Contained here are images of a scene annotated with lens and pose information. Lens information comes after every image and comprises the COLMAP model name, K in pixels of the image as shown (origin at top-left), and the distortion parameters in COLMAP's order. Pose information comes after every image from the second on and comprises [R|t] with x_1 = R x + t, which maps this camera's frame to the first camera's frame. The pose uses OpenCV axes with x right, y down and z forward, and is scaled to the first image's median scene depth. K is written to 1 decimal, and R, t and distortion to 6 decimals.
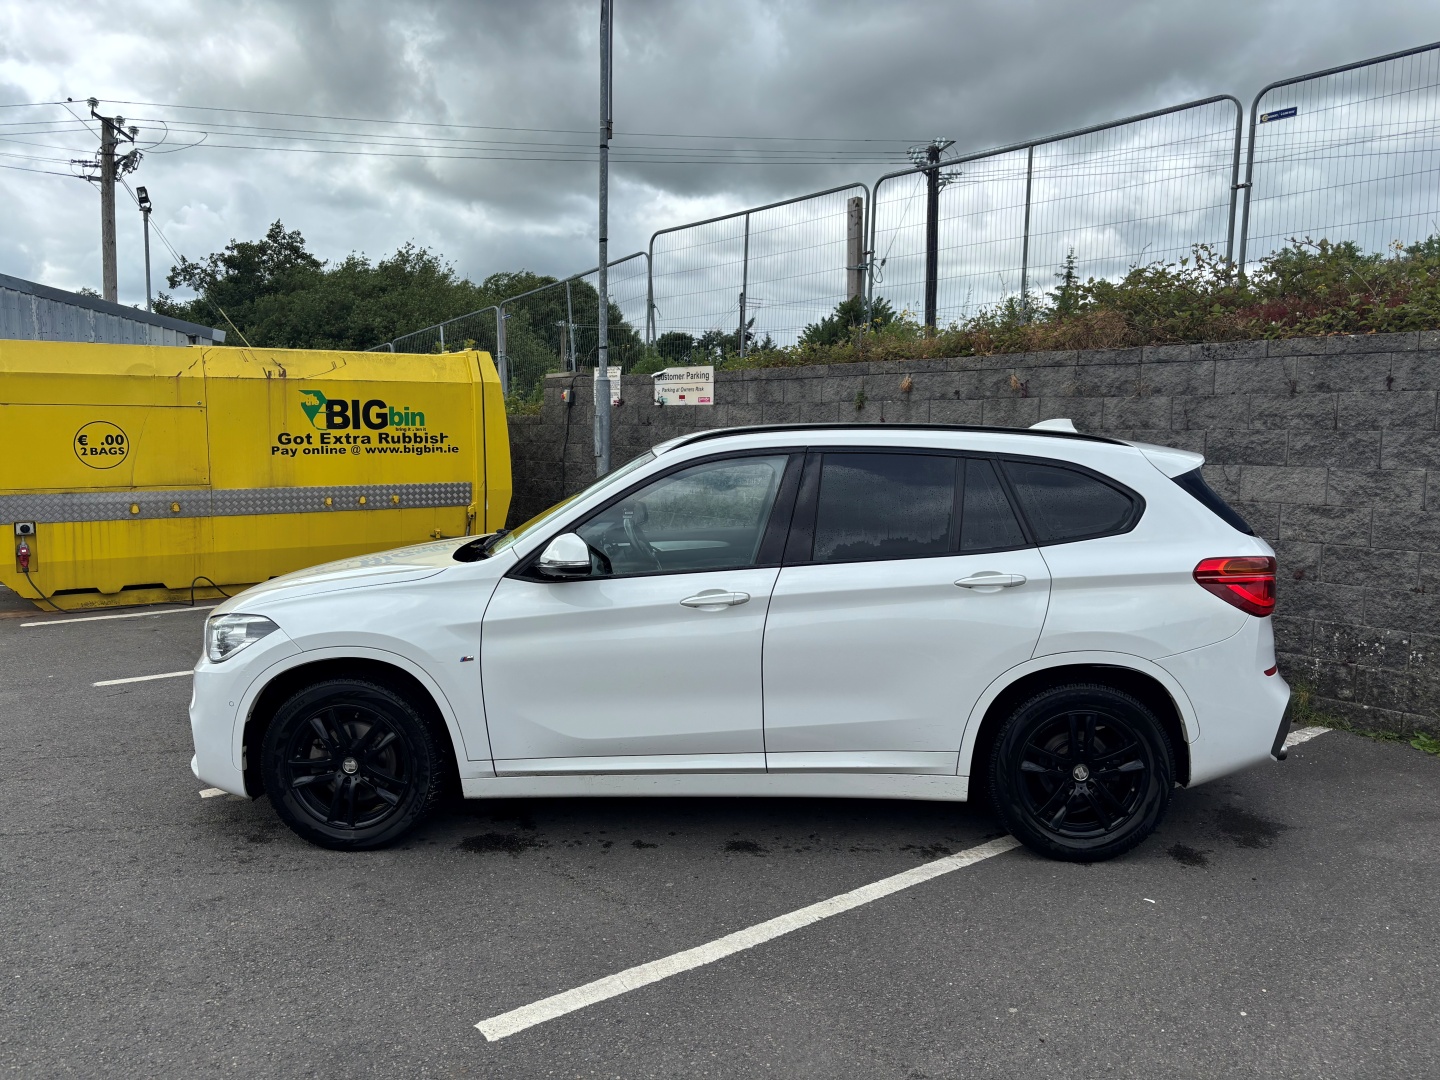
lens RADIAL K [[1092.2, 0, 734.9], [0, 1092.2, 546.7], [0, 0, 1]] dist [0.057068, -0.065736]
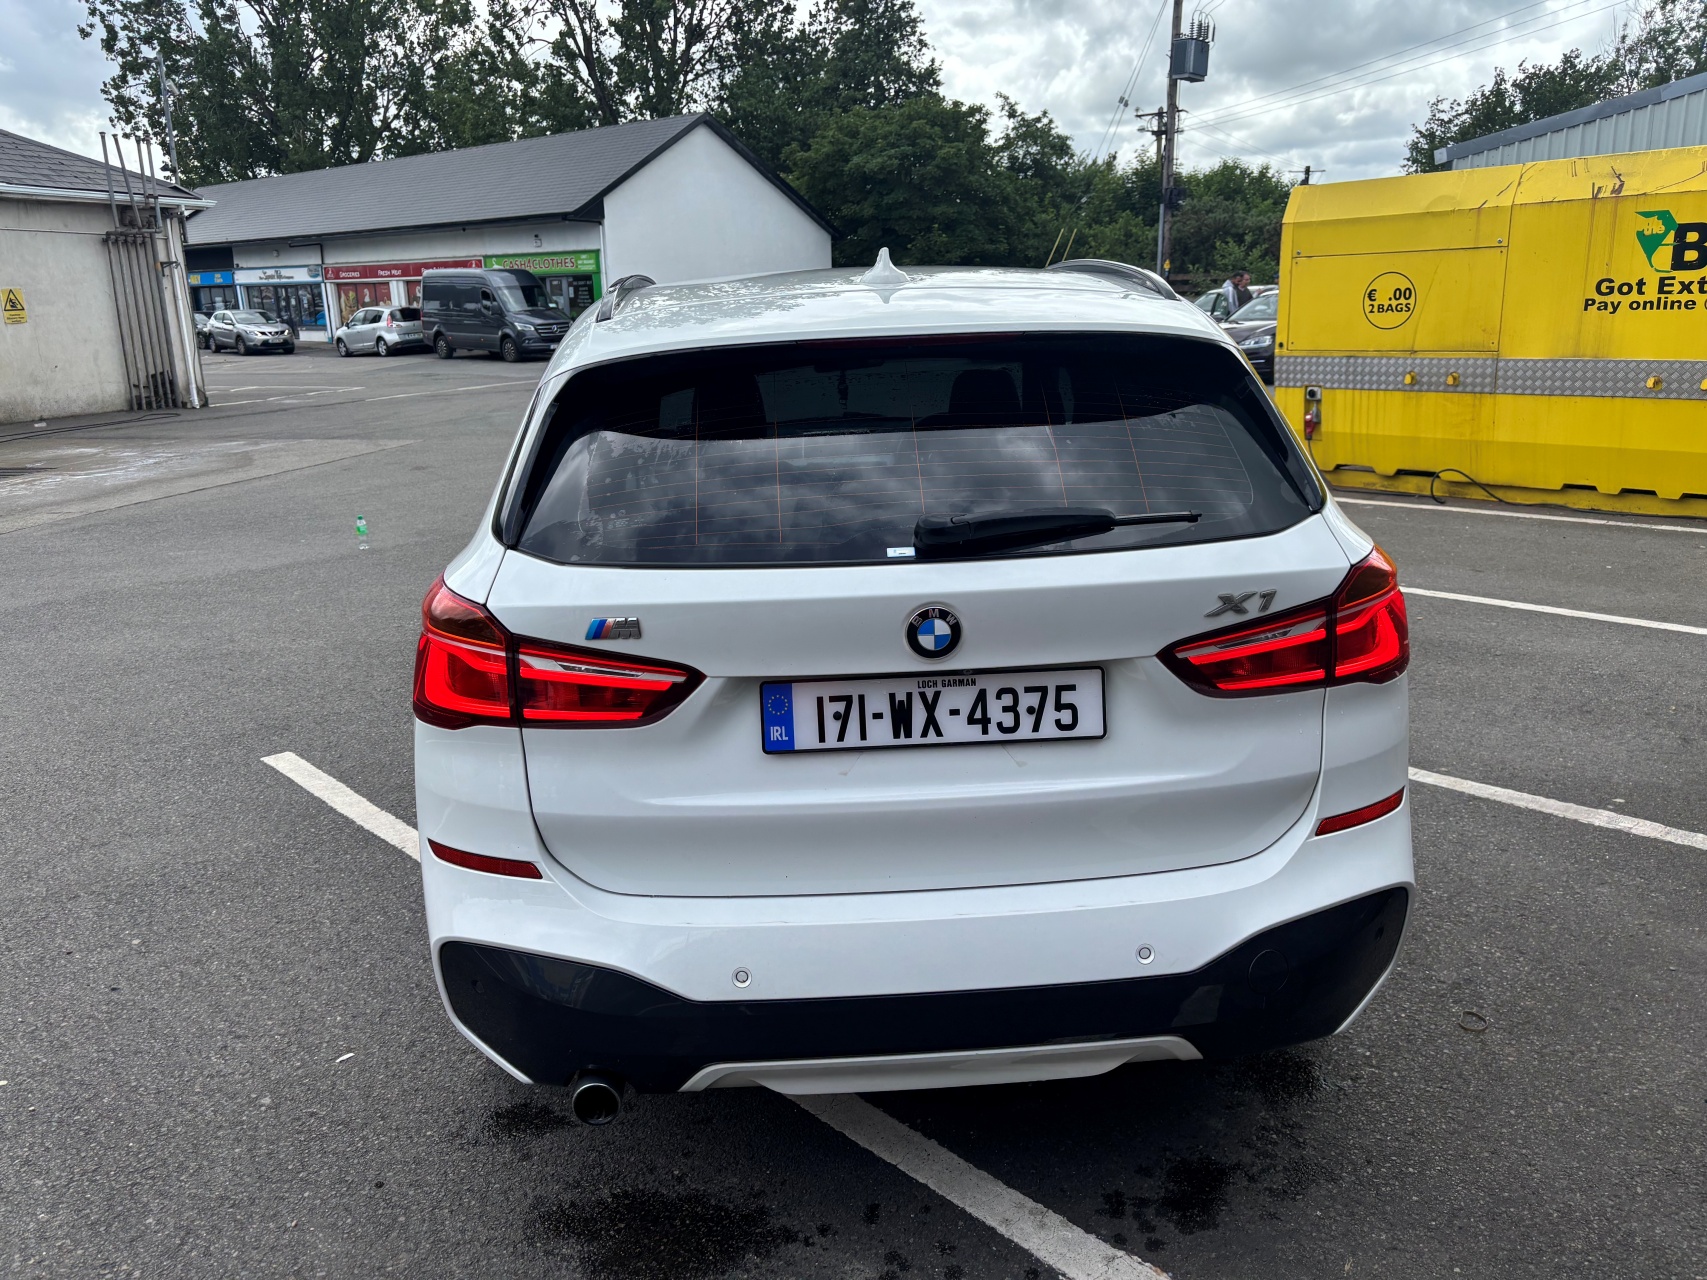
lens RADIAL K [[1297.5, 0, 853.5], [0, 1297.5, 640.0], [0, 0, 1]] dist [0.060478, -0.052568]
pose [[0.086605, 0.246695, -0.965216, 0.493680], [-0.082078, 0.967329, 0.239871, -0.052592], [0.992856, 0.058449, 0.104024, 0.553615]]
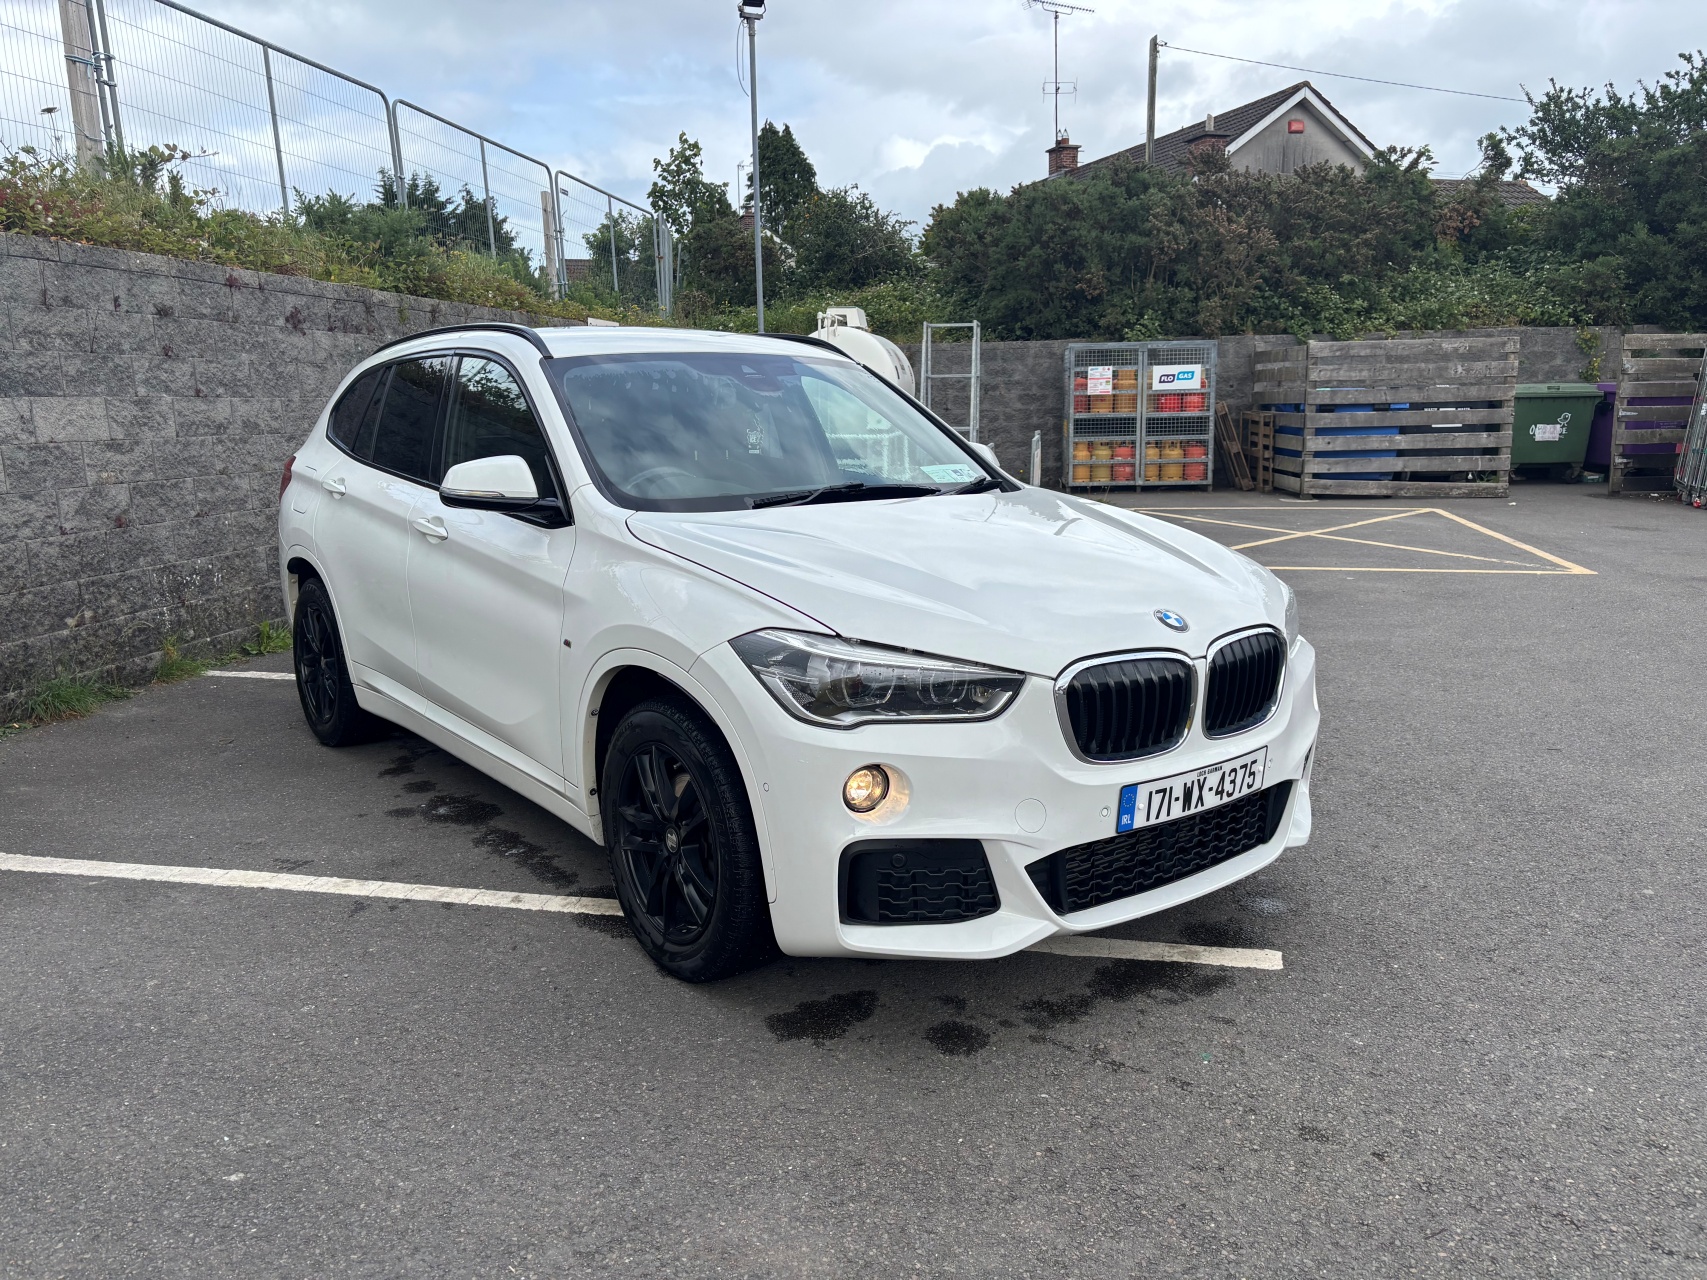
lens RADIAL K [[1298.4, 0, 870.8], [0, 1298.4, 632.9], [0, 0, 1]] dist [0.062209, -0.062229]
pose [[-0.651680, -0.134209, 0.746526, -0.484885], [0.091096, 0.963248, 0.252694, -0.072616], [-0.753003, 0.232681, -0.615504, 0.895598]]
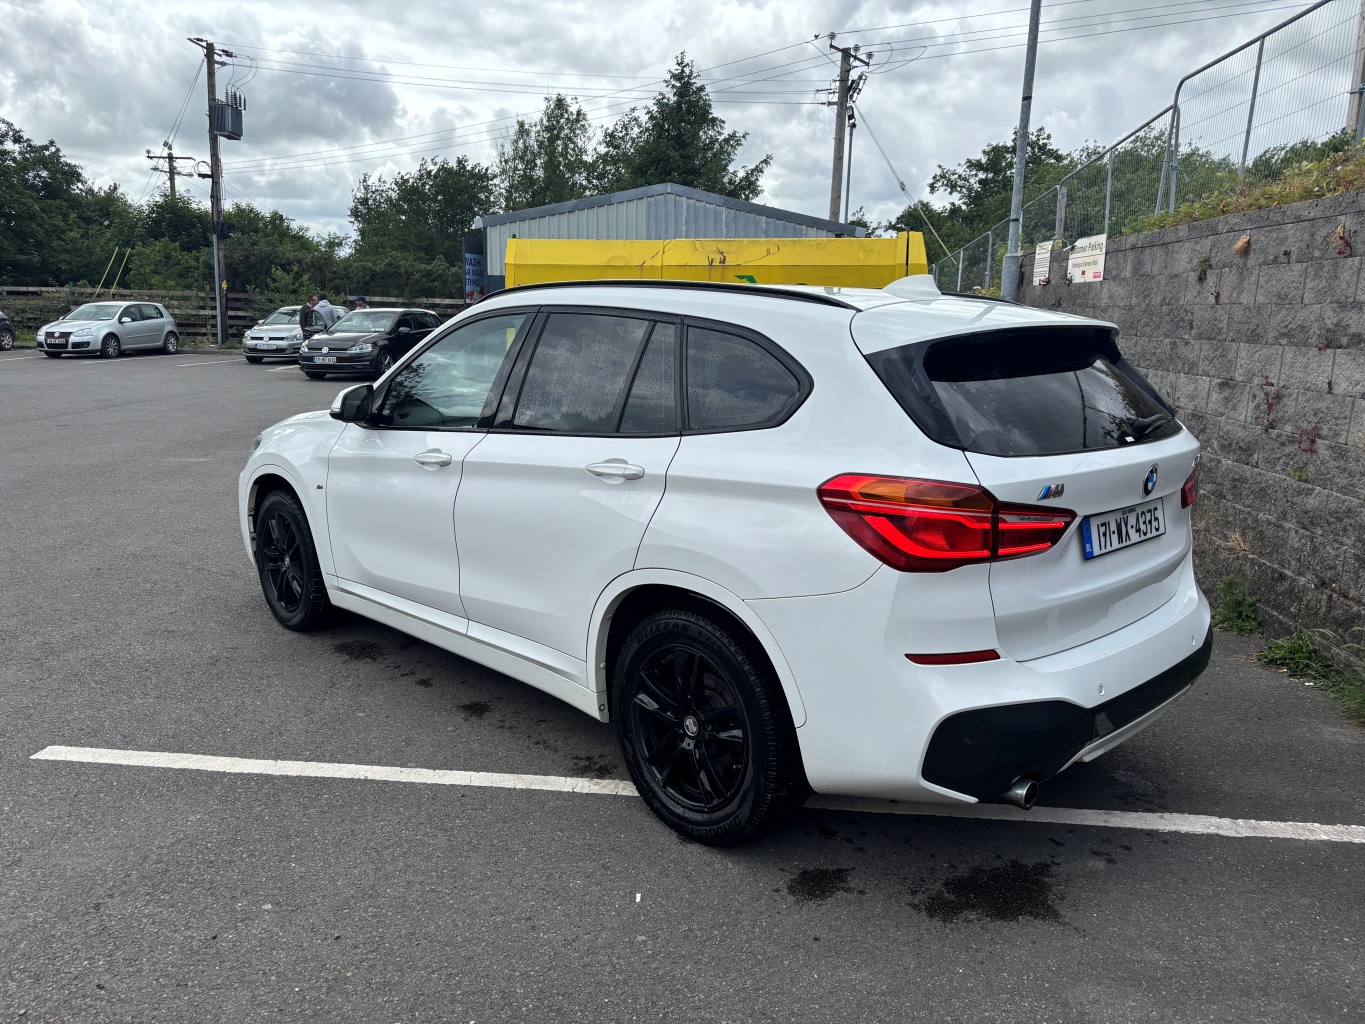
lens RADIAL K [[1038.2, 0, 696.3], [0, 1038.2, 506.4], [0, 0, 1]] dist [0.062209, -0.062229]
pose [[0.714145, 0.133667, -0.687118, 0.403852], [-0.088684, 0.990966, 0.100603, -0.012672], [0.694358, -0.010908, 0.719547, 0.233894]]
